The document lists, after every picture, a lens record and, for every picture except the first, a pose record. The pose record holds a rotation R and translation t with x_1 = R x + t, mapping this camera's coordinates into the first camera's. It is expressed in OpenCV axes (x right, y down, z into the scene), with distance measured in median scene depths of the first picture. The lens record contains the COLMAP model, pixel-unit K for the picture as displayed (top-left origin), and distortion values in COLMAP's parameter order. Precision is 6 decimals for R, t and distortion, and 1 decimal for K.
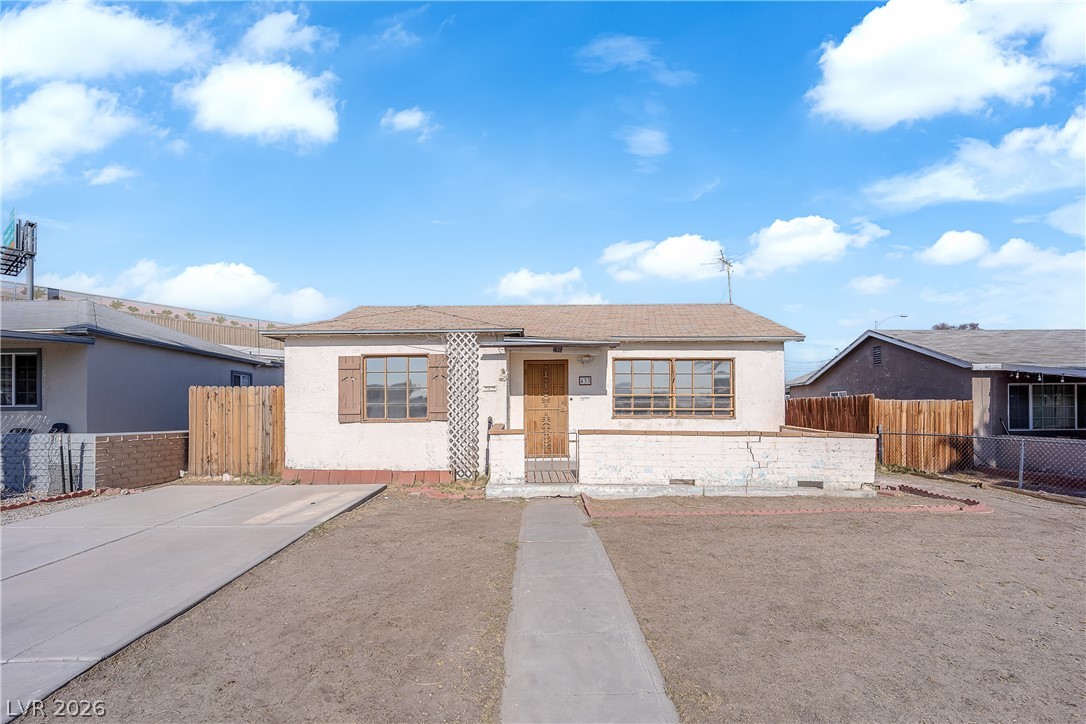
lens RADIAL K [[485.1, 0, 532.2], [0, 485.1, 406.9], [0, 0, 1]] dist [-0.016193, -0.000482]
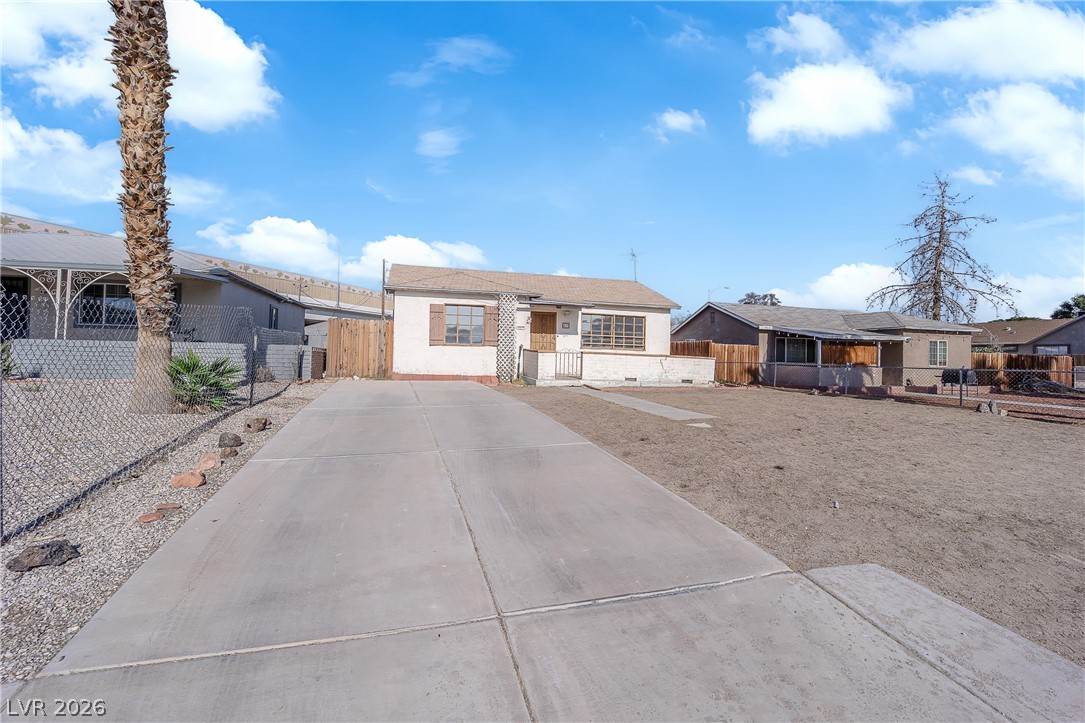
lens RADIAL K [[484.6, 0, 542.8], [0, 484.6, 354.9], [0, 0, 1]] dist [-0.016193, -0.000482]
pose [[0.954925, 0.026002, 0.295706, -0.464087], [-0.028309, 0.999593, 0.003522, 0.043903], [-0.295494, -0.011734, 0.955273, -0.585976]]
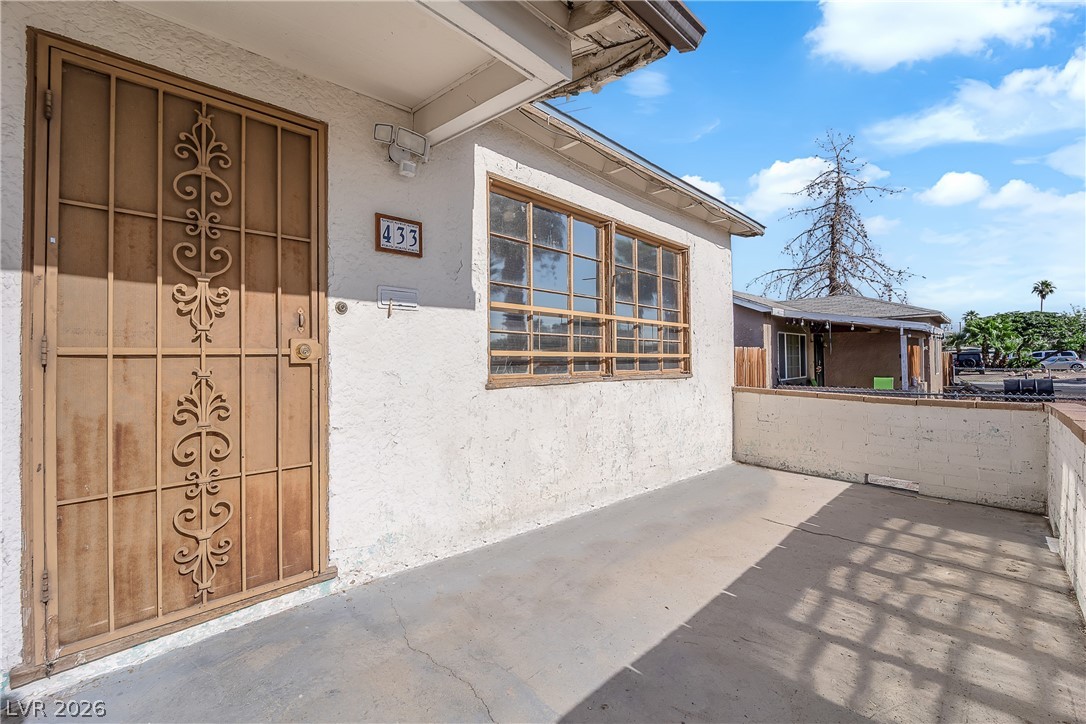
lens RADIAL K [[485.1, 0, 547.0], [0, 485.1, 358.1], [0, 0, 1]] dist [-0.016193, -0.000482]
pose [[0.689616, 0.002374, 0.724171, -0.012636], [0.002468, 0.999981, -0.005629, 0.008068], [-0.724171, 0.005669, 0.689597, 0.785329]]
